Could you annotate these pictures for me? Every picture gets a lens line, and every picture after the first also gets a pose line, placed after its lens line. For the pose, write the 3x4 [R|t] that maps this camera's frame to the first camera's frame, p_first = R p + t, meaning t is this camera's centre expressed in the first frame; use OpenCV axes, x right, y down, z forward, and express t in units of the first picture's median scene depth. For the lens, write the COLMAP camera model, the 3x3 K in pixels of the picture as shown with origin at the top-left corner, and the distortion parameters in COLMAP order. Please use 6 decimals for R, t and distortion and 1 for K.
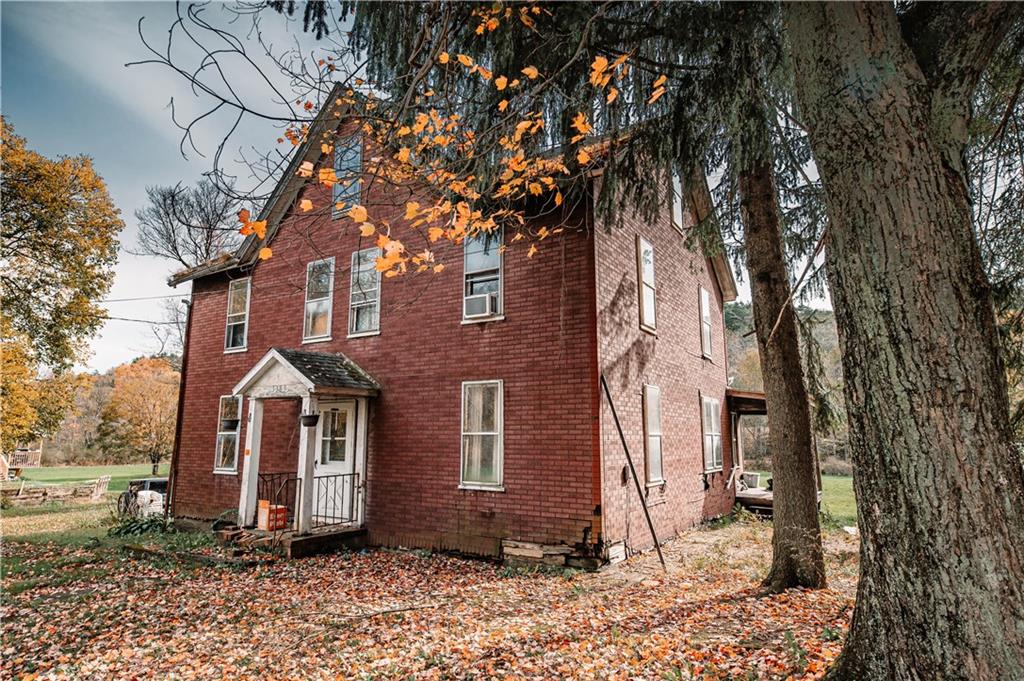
lens RADIAL K [[575.9, 0, 510.6], [0, 575.9, 339.5], [0, 0, 1]] dist [0.009444, 0.000297]
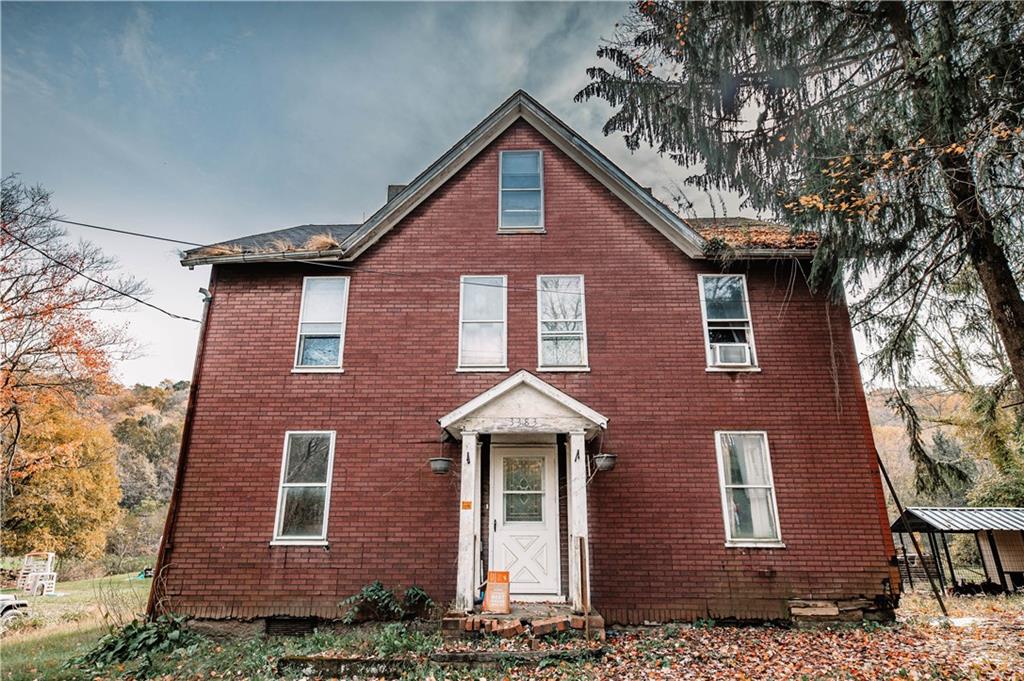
lens RADIAL K [[575.9, 0, 511.7], [0, 575.9, 342.7], [0, 0, 1]] dist [0.009444, 0.000297]
pose [[0.858114, 0.157163, 0.488816, -0.906851], [-0.084916, 0.982333, -0.166768, 0.123777], [-0.506389, 0.101597, 0.856299, 0.358989]]
